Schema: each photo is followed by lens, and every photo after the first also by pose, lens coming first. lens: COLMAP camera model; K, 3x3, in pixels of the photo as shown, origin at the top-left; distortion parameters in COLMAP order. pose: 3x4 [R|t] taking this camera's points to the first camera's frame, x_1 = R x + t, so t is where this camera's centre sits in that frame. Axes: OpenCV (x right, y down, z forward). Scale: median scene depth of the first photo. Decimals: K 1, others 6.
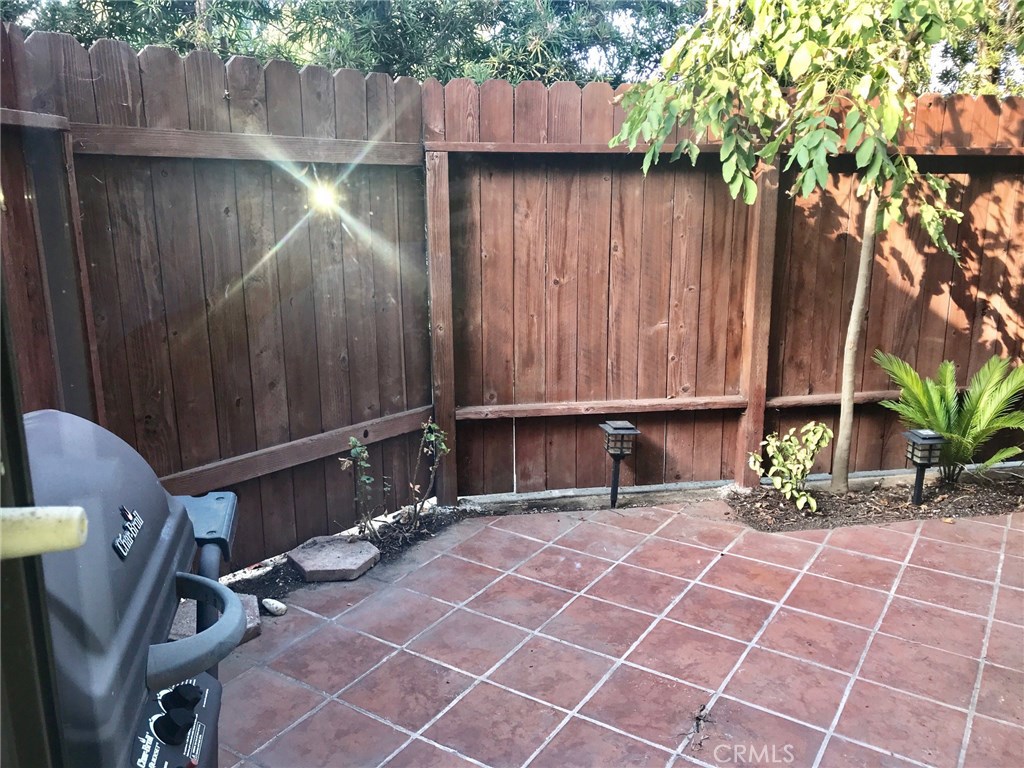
lens RADIAL K [[838.6, 0, 512.0], [0, 838.6, 384.0], [0, 0, 1]] dist [0.009924, -0.039785]
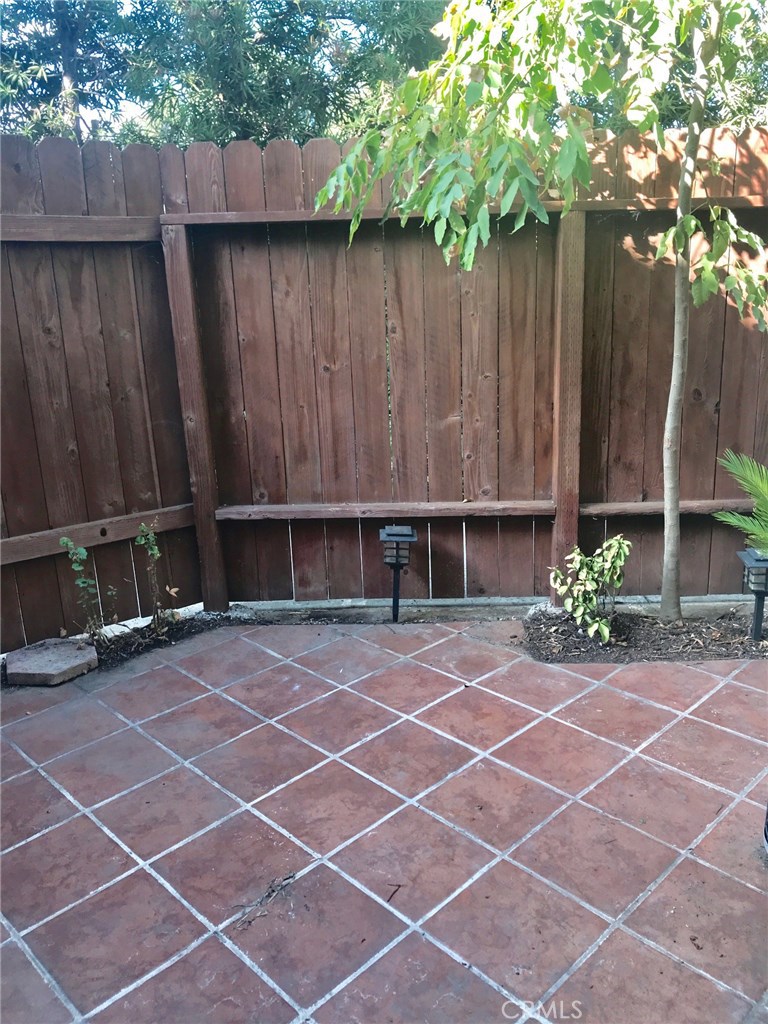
lens RADIAL K [[838.6, 0, 402.9], [0, 838.6, 513.0], [0, 0, 1]] dist [0.009924, -0.039785]
pose [[0.978838, 0.028931, -0.202582, 0.313005], [-0.019630, 0.998665, 0.047773, -0.012444], [0.203694, -0.042786, 0.978099, 0.134722]]
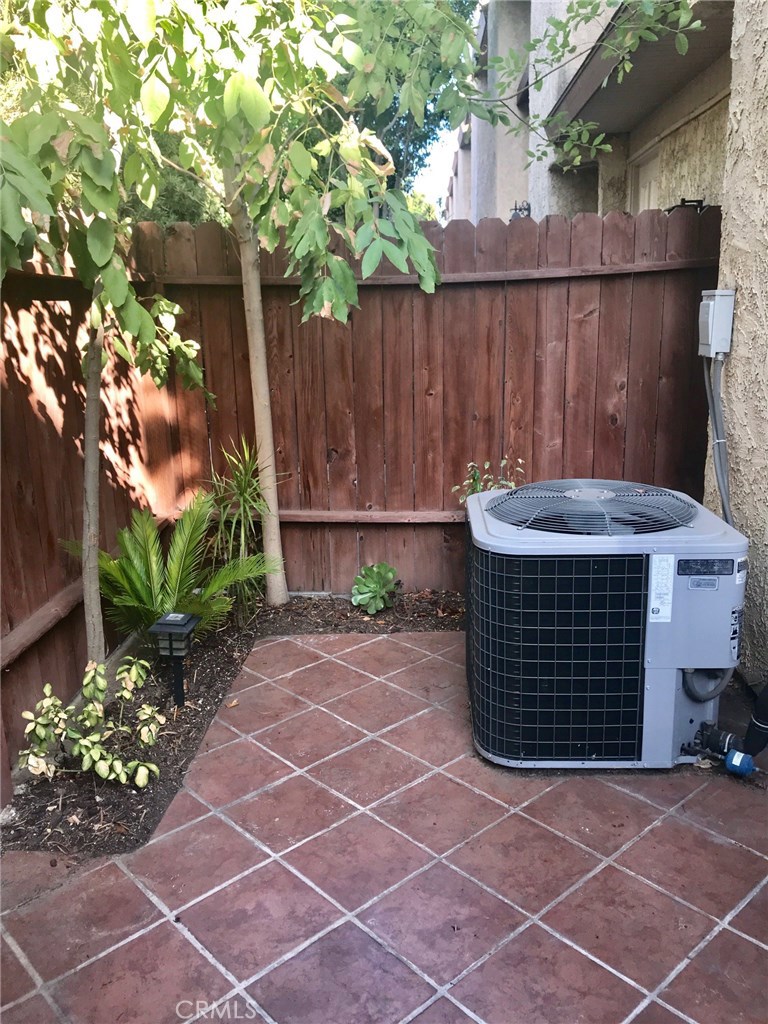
lens RADIAL K [[825.9, 0, 384.0], [0, 825.9, 512.0], [0, 0, 1]] dist [0.007734, 0.003562]
pose [[0.244819, -0.234447, 0.940797, -0.180902], [0.251054, 0.952560, 0.172048, -0.124675], [-0.936502, 0.194070, 0.292063, 0.554027]]
